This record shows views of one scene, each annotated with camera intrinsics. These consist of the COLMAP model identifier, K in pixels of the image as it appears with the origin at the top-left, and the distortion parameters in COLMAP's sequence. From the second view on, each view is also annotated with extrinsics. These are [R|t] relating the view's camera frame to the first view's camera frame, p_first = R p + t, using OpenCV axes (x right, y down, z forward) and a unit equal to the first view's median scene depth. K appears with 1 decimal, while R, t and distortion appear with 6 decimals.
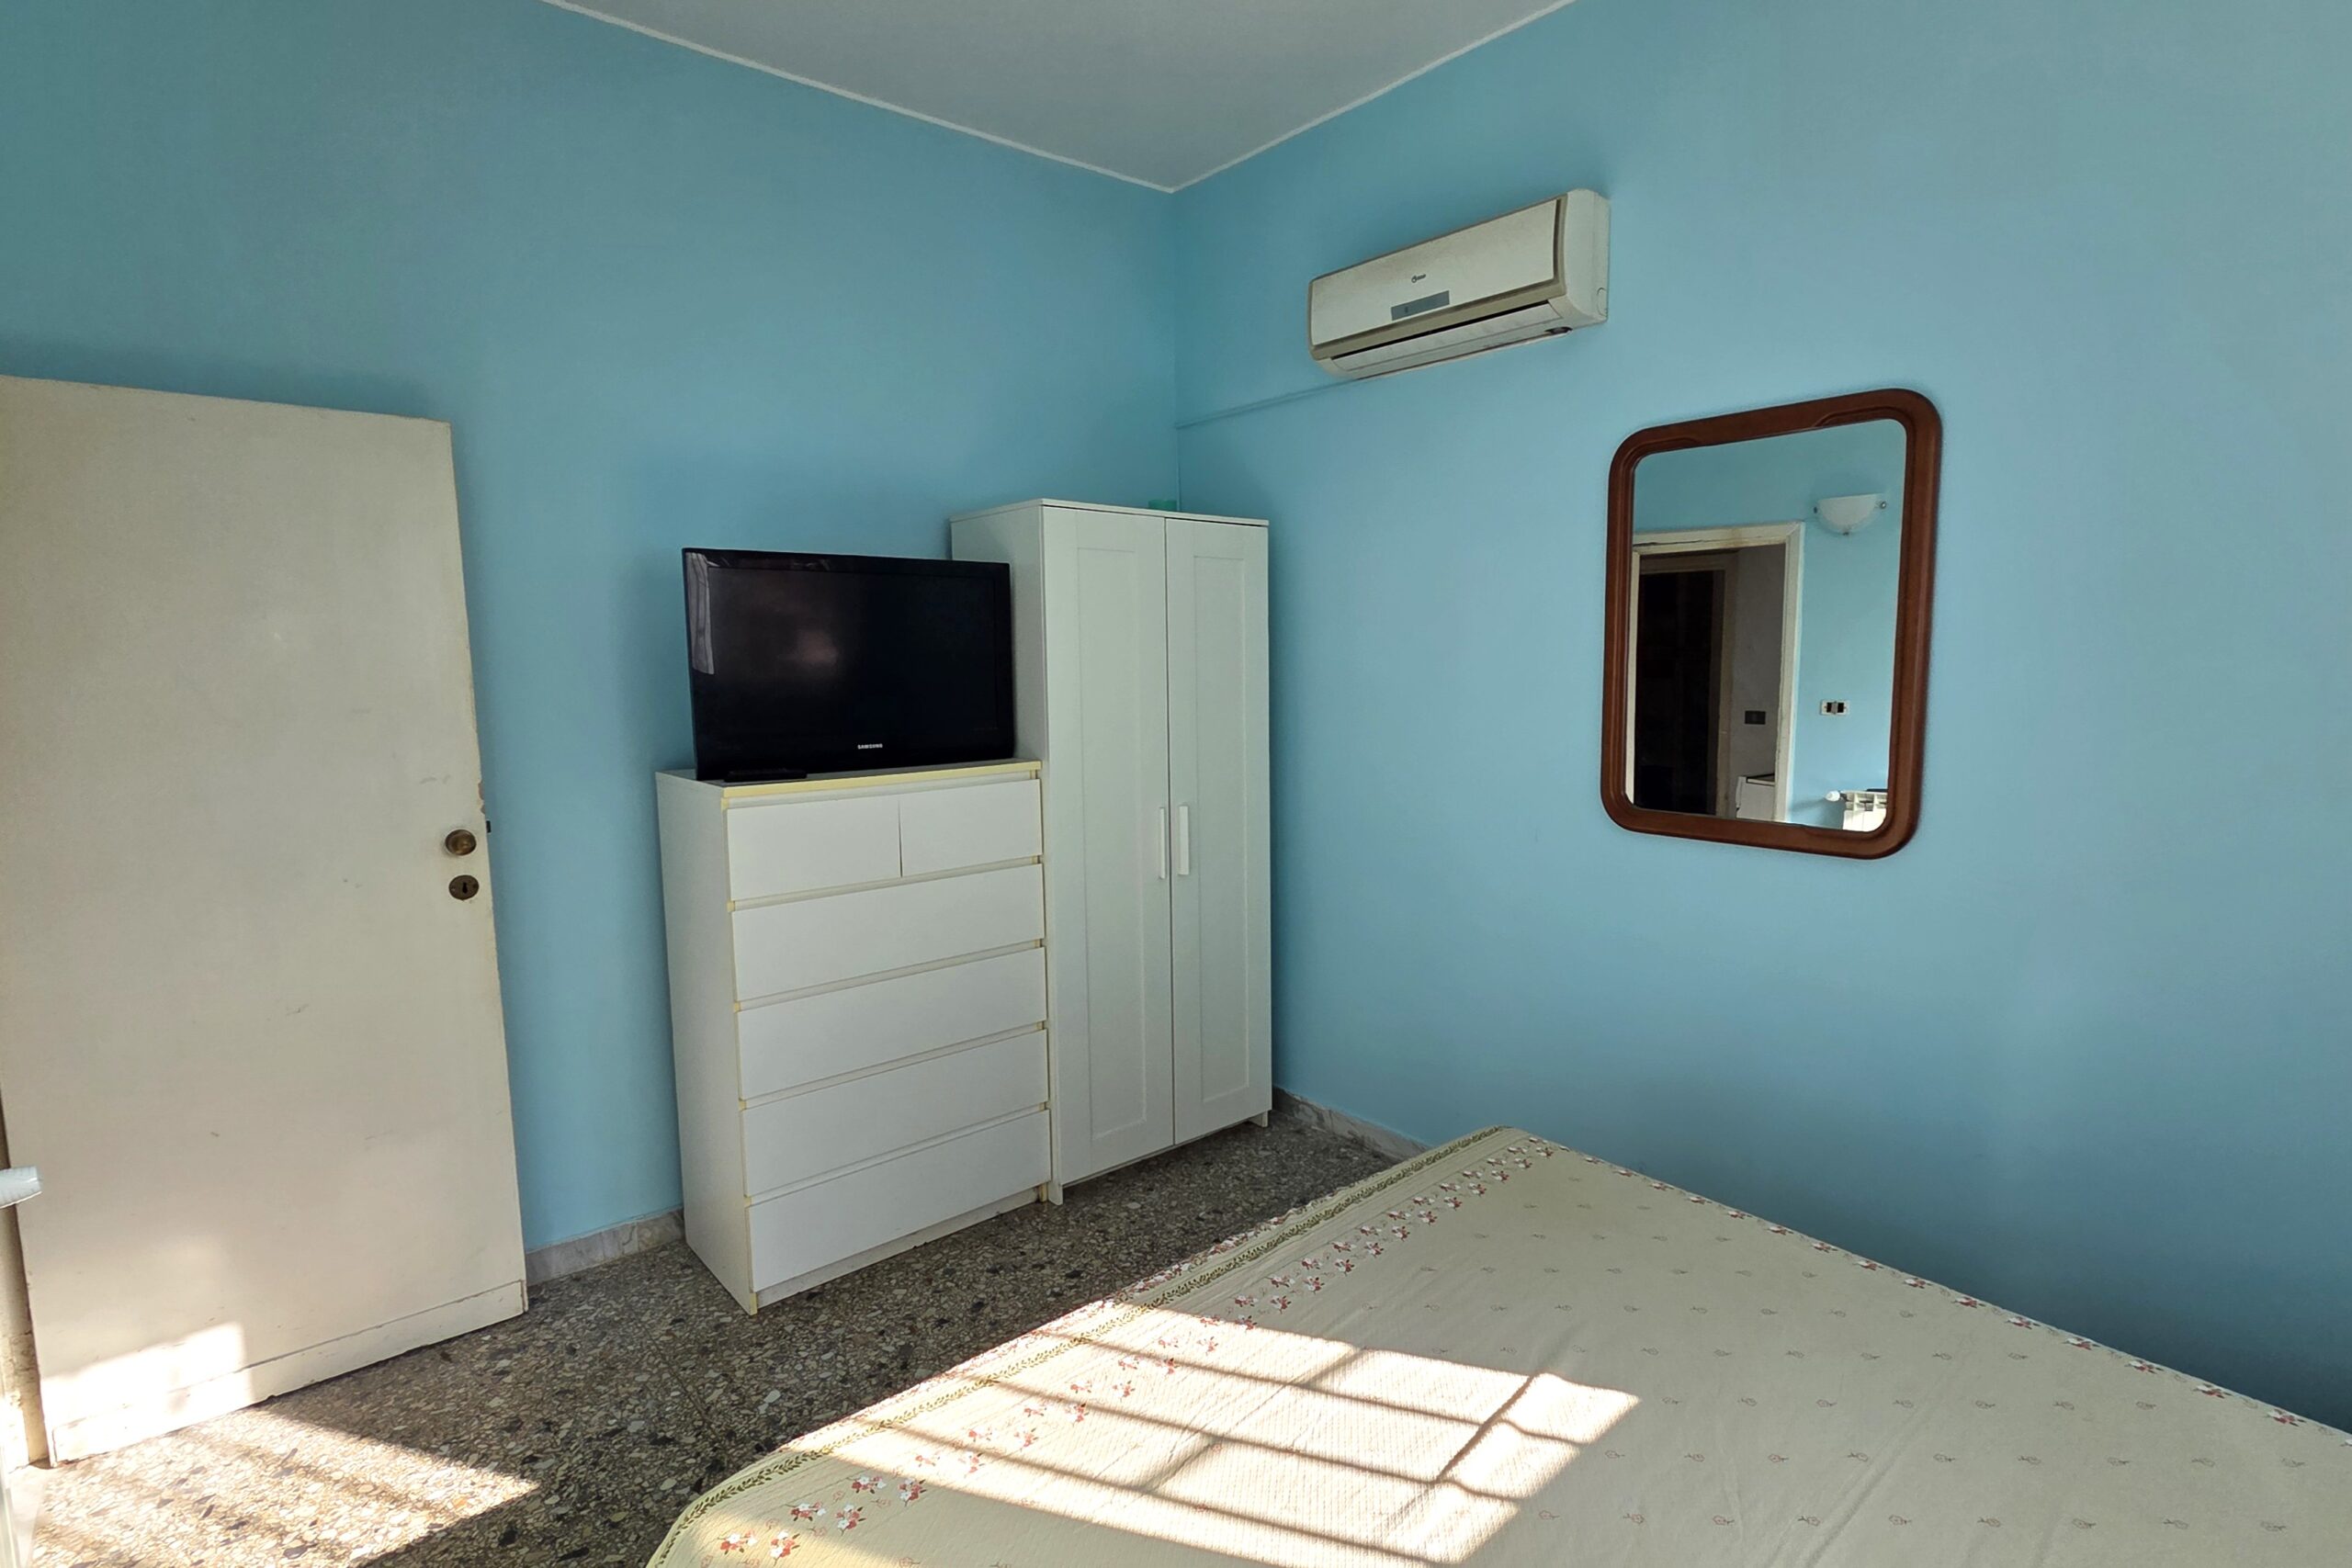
lens RADIAL K [[1125.2, 0, 1099.4], [0, 1125.2, 752.4], [0, 0, 1]] dist [-0.002147, 0.000278]
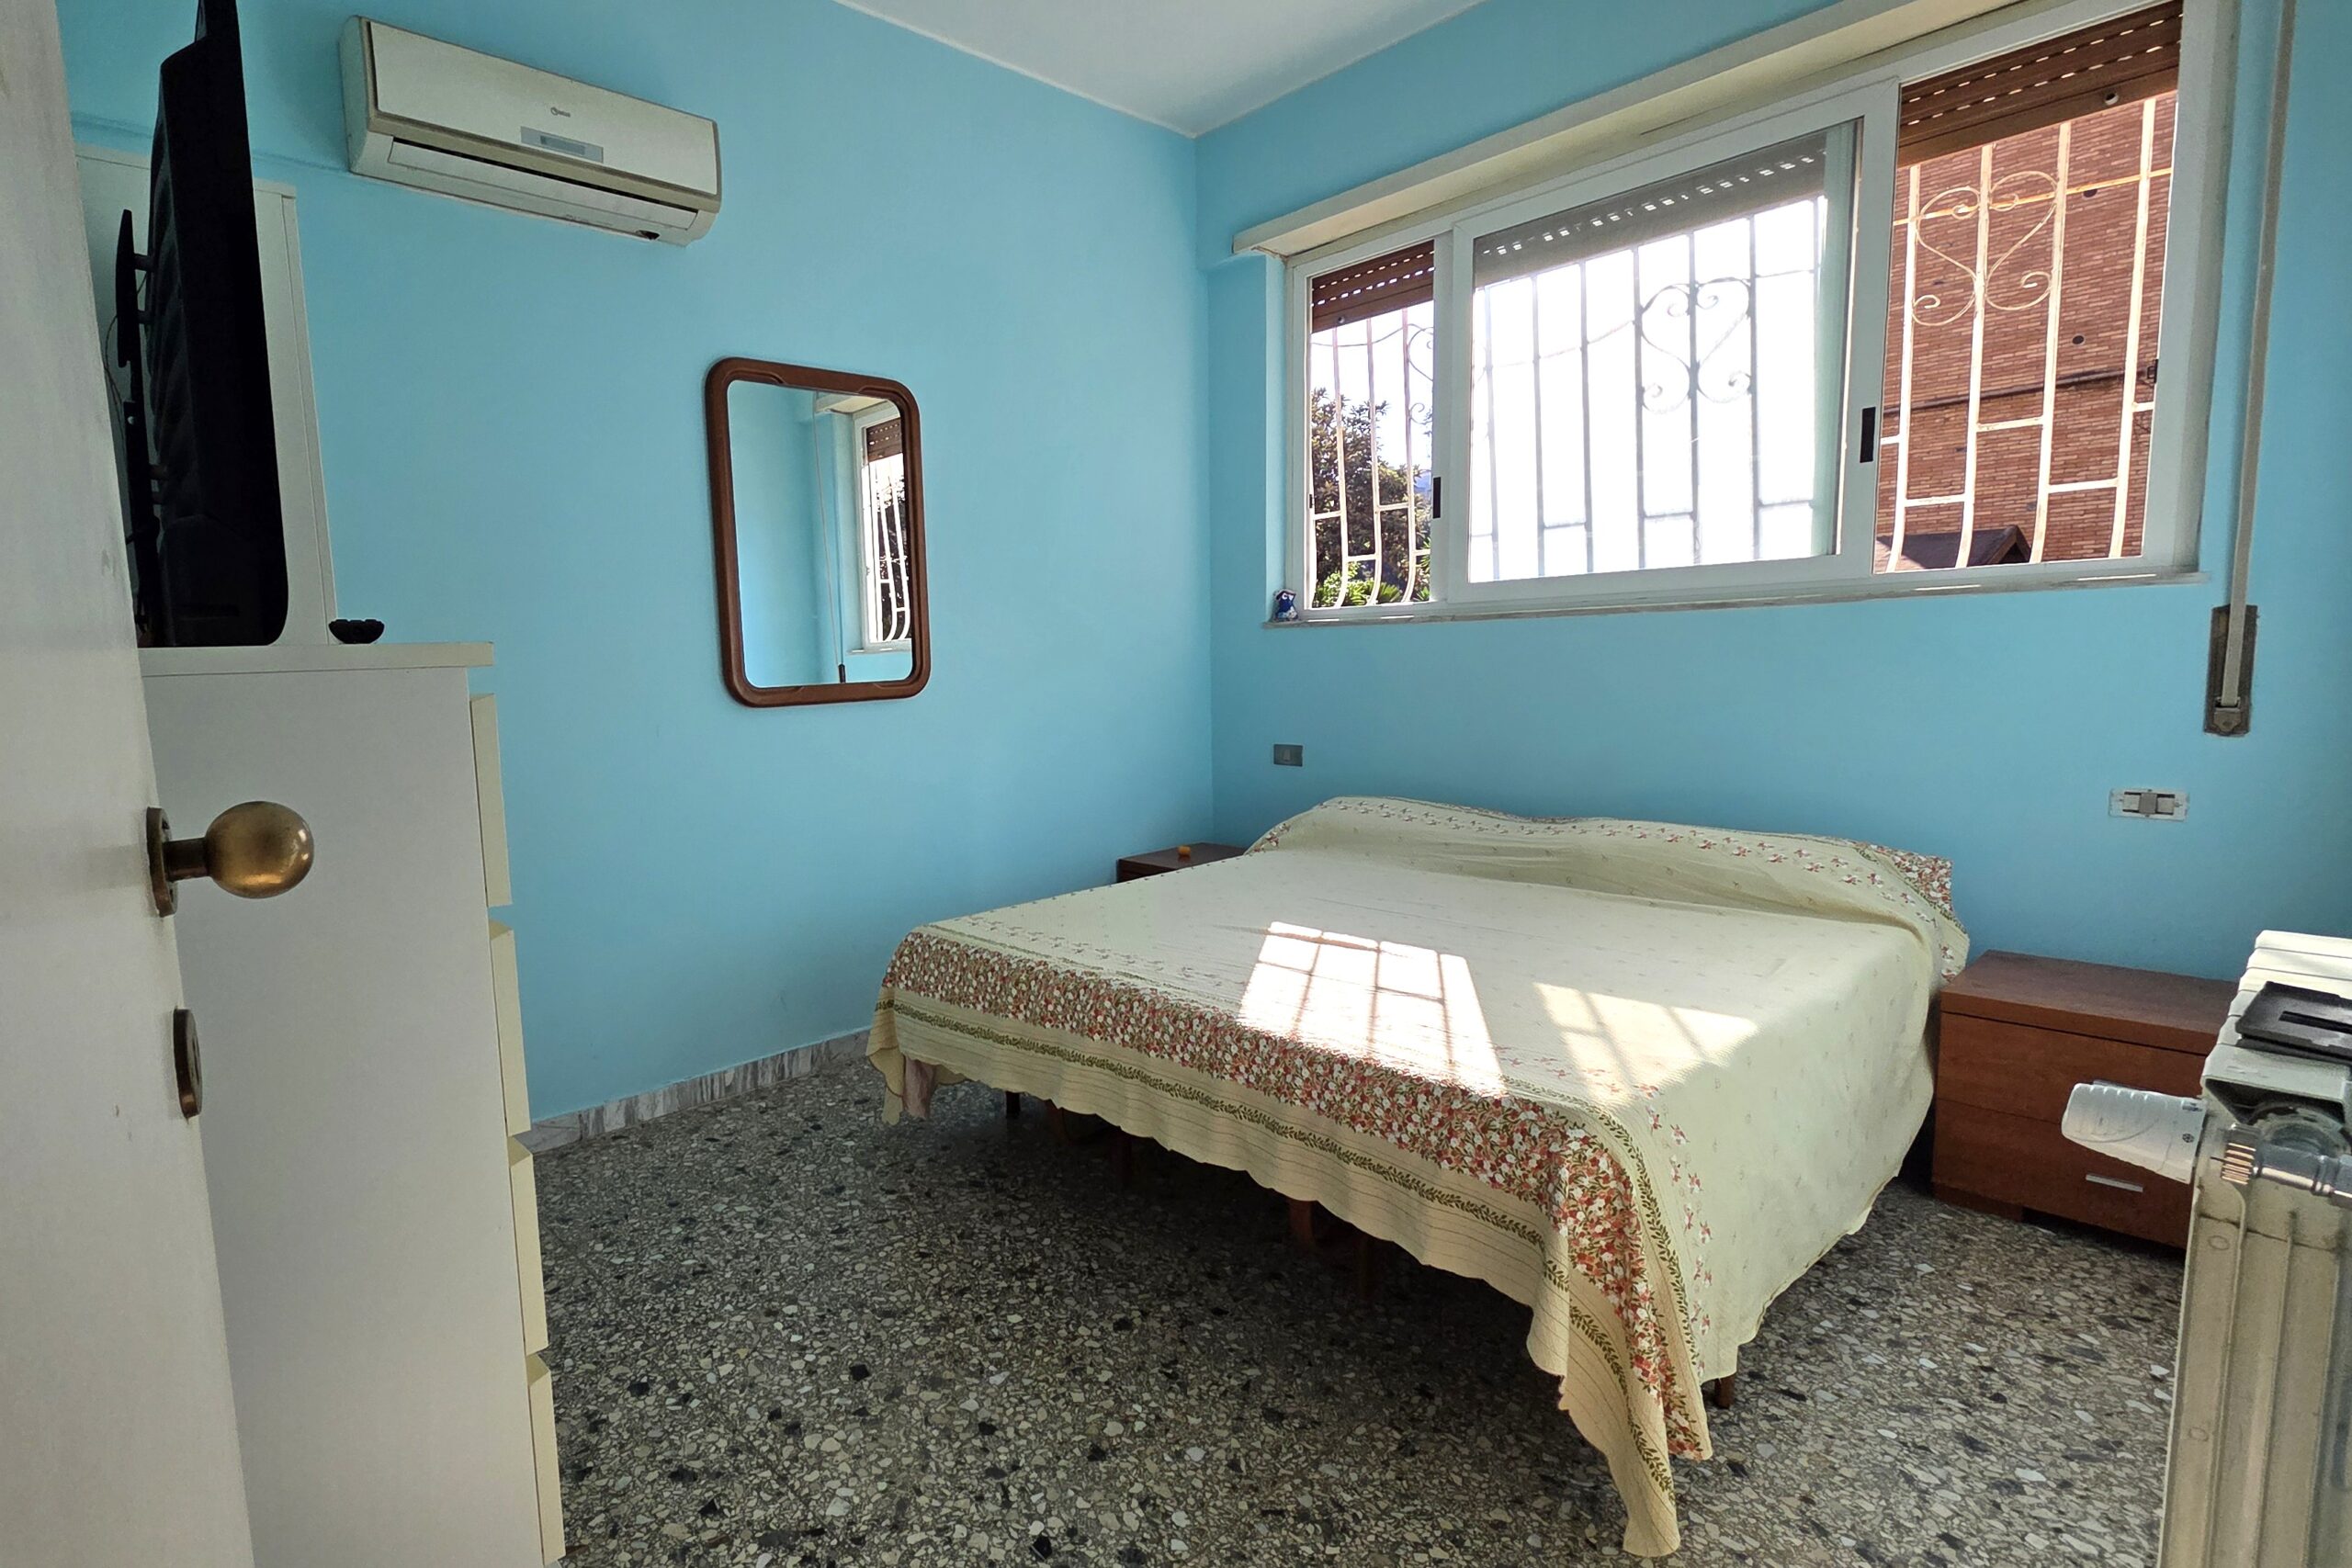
lens RADIAL K [[1125.2, 0, 1099.4], [0, 1125.2, 752.4], [0, 0, 1]] dist [-0.002147, 0.000278]
pose [[-0.050405, -0.084609, 0.995139, -1.144574], [0.125254, 0.988003, 0.090346, 0.089329], [-0.990843, 0.129199, -0.039202, 1.161806]]
